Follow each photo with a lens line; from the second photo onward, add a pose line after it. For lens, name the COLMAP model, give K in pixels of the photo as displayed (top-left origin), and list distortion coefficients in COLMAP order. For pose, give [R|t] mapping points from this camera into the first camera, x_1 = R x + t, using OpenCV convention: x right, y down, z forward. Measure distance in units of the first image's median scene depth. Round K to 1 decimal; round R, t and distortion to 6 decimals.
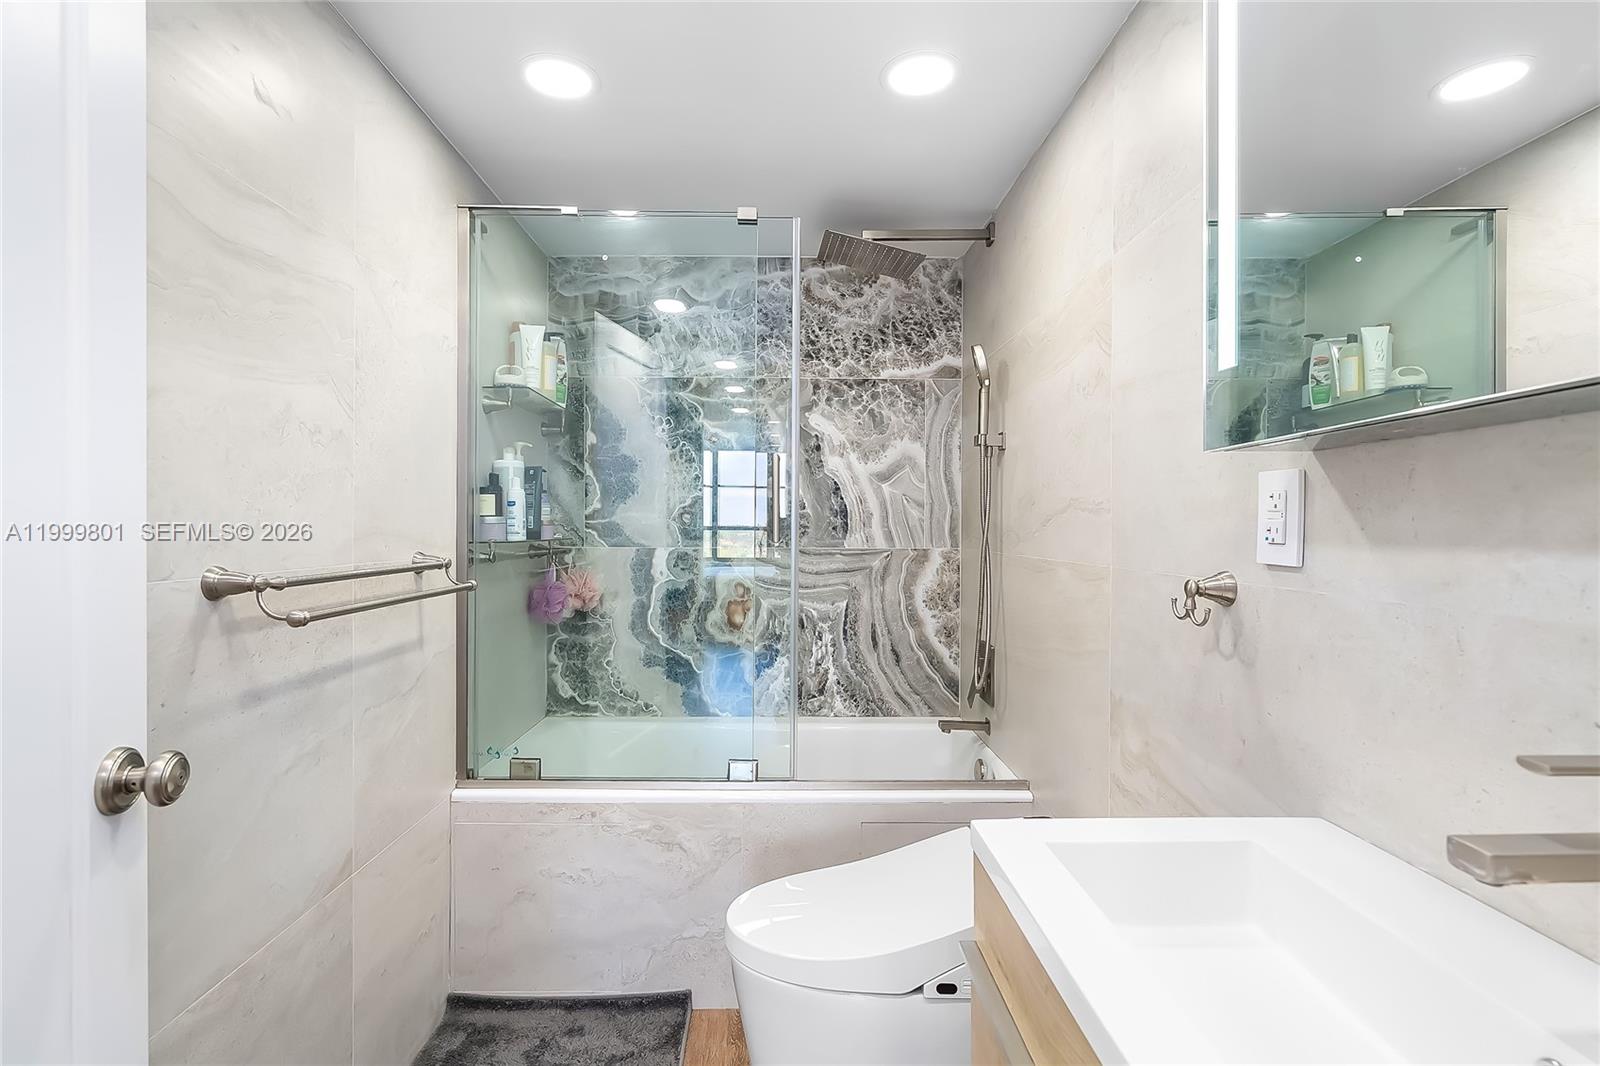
lens RADIAL K [[737.6, 0, 801.3], [0, 737.6, 532.4], [0, 0, 1]] dist [-0.006326, -0.000169]
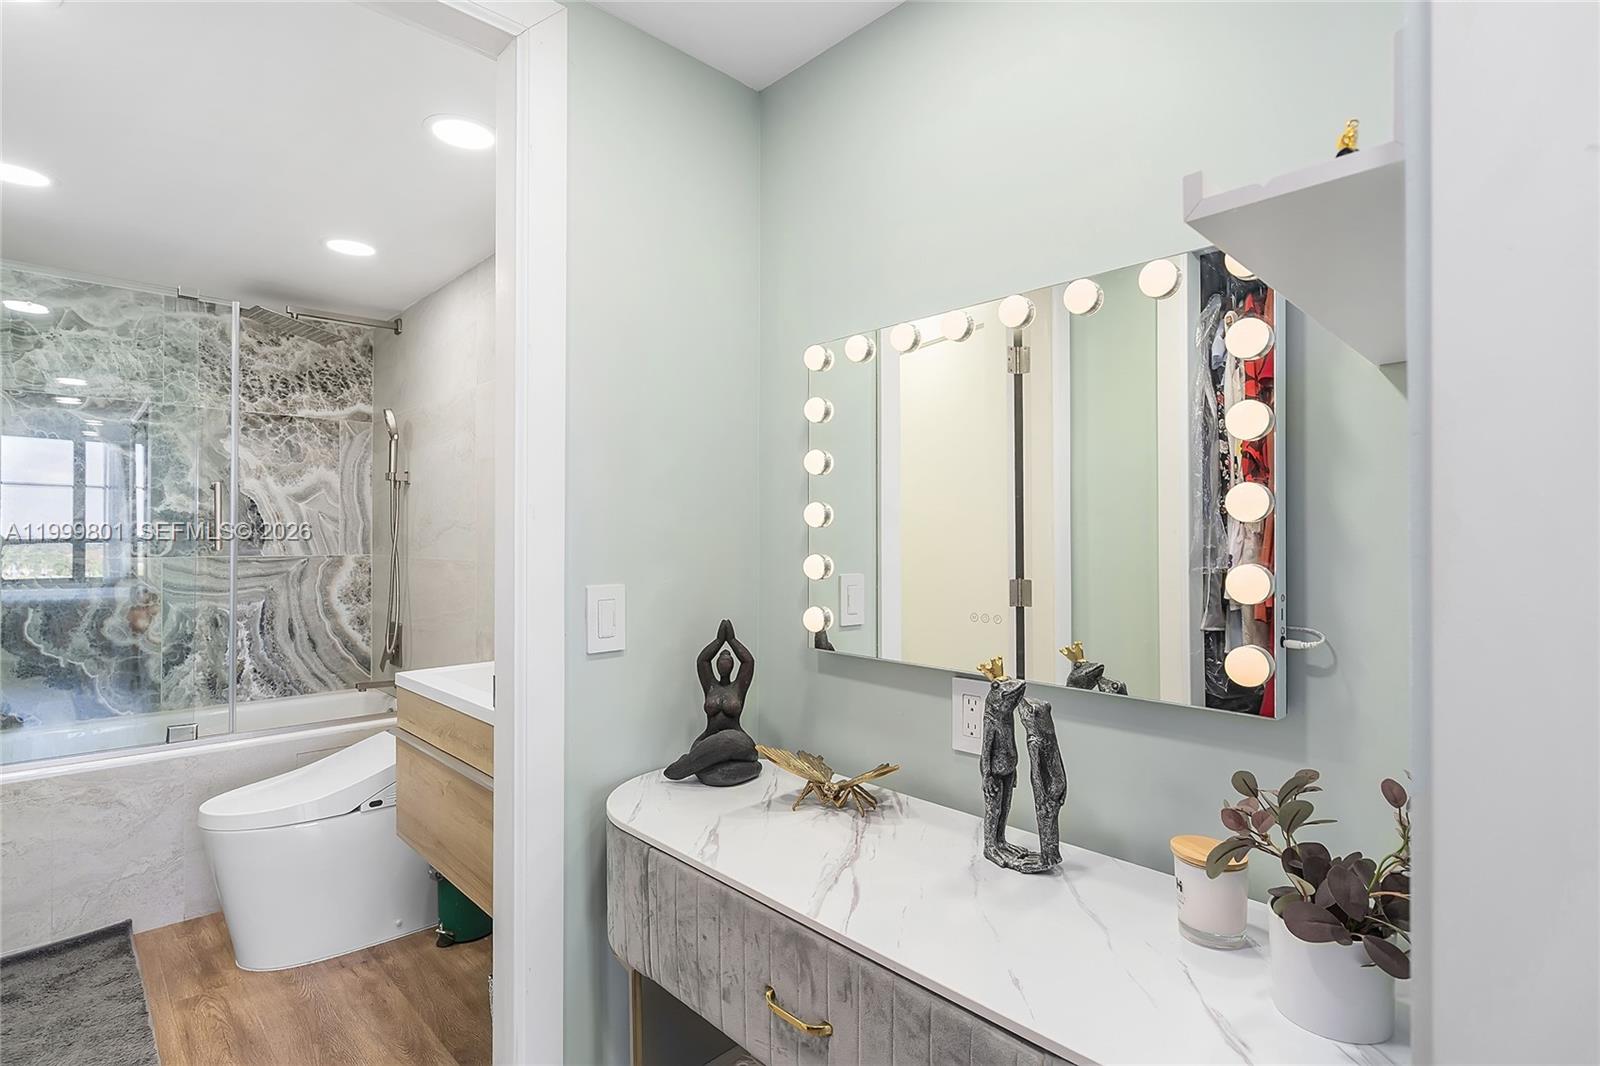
lens RADIAL K [[737.6, 0, 811.0], [0, 737.6, 535.2], [0, 0, 1]] dist [-0.006326, -0.000169]
pose [[0.717256, -0.000277, 0.696809, -0.132010], [0.005819, 0.999967, -0.005592, -0.000657], [-0.696785, 0.008065, 0.717235, -0.464844]]
